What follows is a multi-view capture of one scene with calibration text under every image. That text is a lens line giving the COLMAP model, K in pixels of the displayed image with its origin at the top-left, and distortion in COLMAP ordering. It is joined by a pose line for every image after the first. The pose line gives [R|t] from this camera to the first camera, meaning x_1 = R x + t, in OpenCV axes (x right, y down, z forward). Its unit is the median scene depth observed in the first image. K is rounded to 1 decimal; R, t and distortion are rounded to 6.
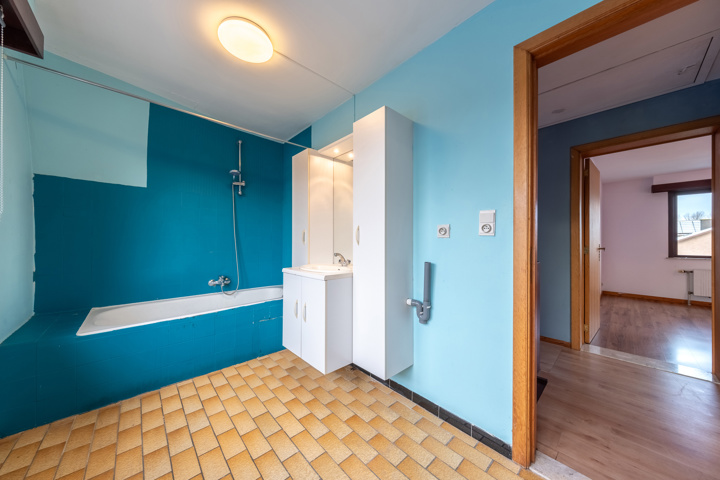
lens RADIAL K [[243.1, 0, 353.7], [0, 243.1, 240.2], [0, 0, 1]] dist [0.000369, 0.000079]
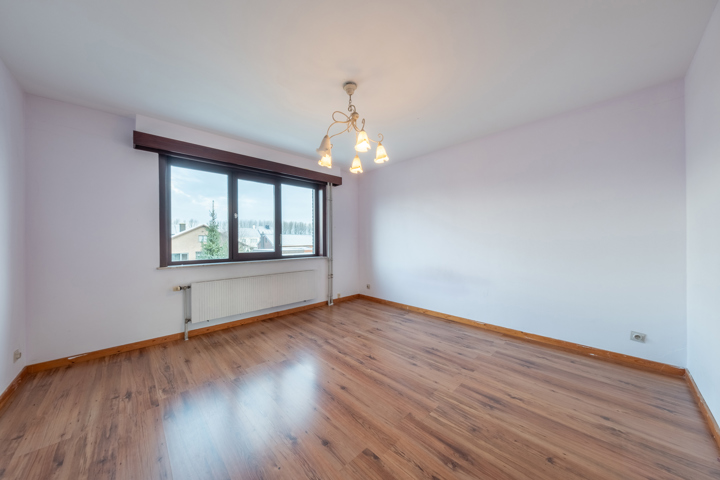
lens RADIAL K [[243.1, 0, 360.3], [0, 243.1, 239.2], [0, 0, 1]] dist [0.000369, 0.000079]
pose [[-0.030611, -0.001466, 0.999530, 0.726546], [0.005617, 0.999983, 0.001638, 0.007000], [-0.999516, 0.005664, -0.030603, 0.560504]]
